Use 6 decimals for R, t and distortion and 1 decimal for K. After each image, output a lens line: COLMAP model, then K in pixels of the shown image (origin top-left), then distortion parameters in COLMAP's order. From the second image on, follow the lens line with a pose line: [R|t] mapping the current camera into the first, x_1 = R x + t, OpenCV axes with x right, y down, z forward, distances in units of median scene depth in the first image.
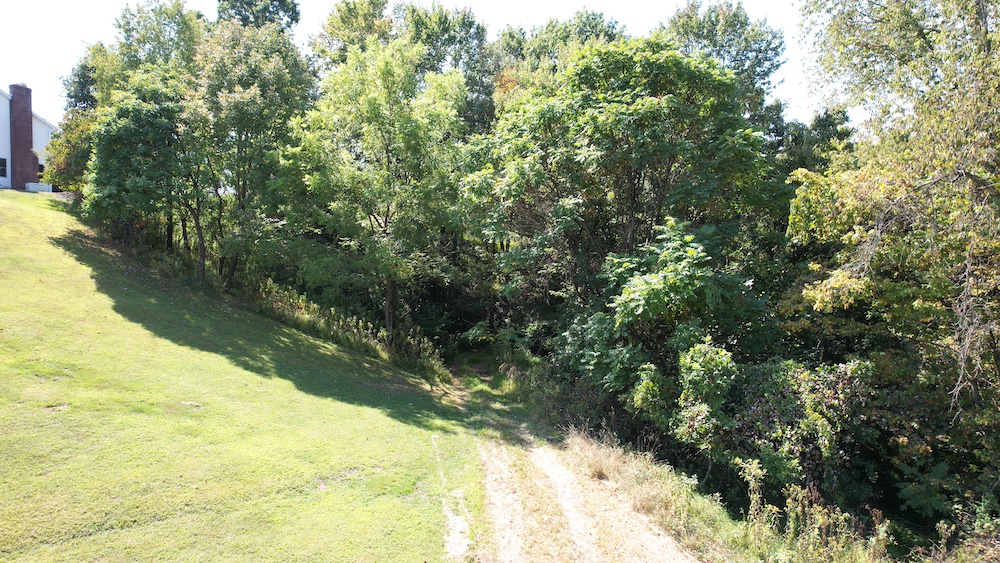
lens RADIAL K [[662.7, 0, 495.0], [0, 662.7, 281.9], [0, 0, 1]] dist [-0.034962, -0.002302]
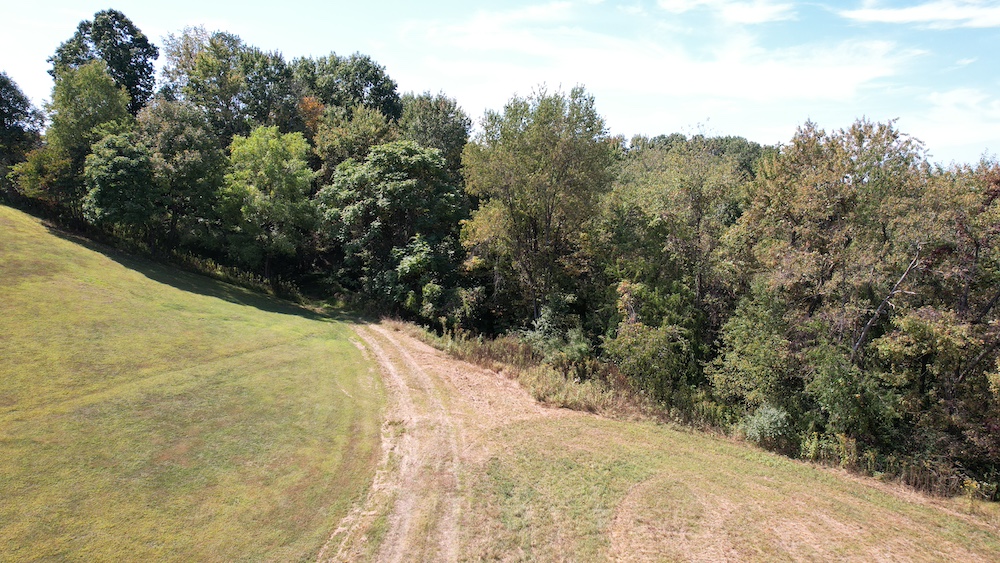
lens RADIAL K [[662.7, 0, 498.7], [0, 662.7, 279.8], [0, 0, 1]] dist [-0.034962, -0.002302]
pose [[0.925845, -0.049055, 0.374707, -0.449149], [0.005710, 0.993242, 0.115922, -0.231926], [-0.377861, -0.105187, 0.919868, -1.621098]]
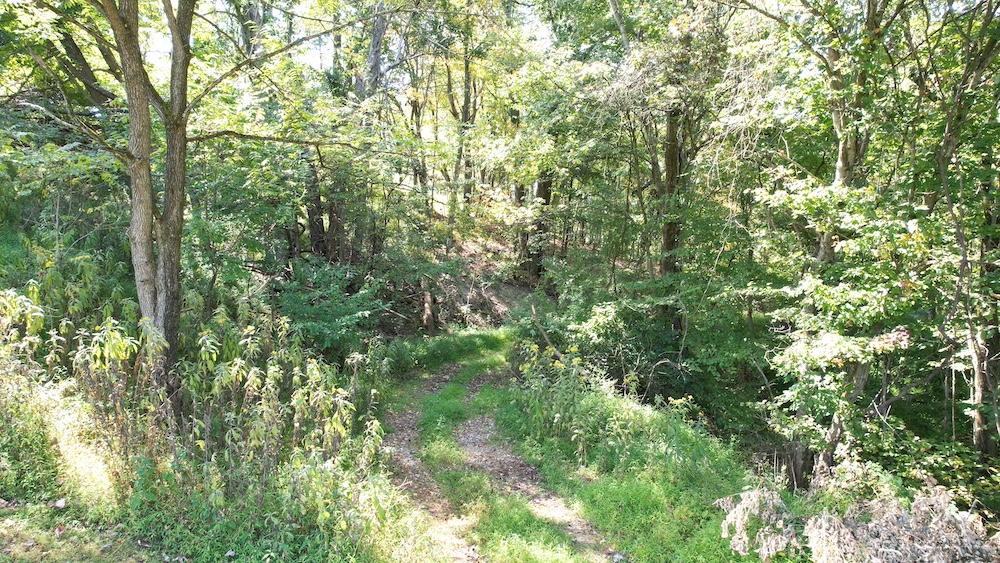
lens RADIAL K [[662.7, 0, 499.3], [0, 662.7, 281.5], [0, 0, 1]] dist [-0.034962, -0.002302]
pose [[0.980352, -0.002123, 0.197244, -0.151940], [0.001592, 0.999995, 0.002849, 0.096779], [-0.197249, -0.002479, 0.980350, 1.326428]]
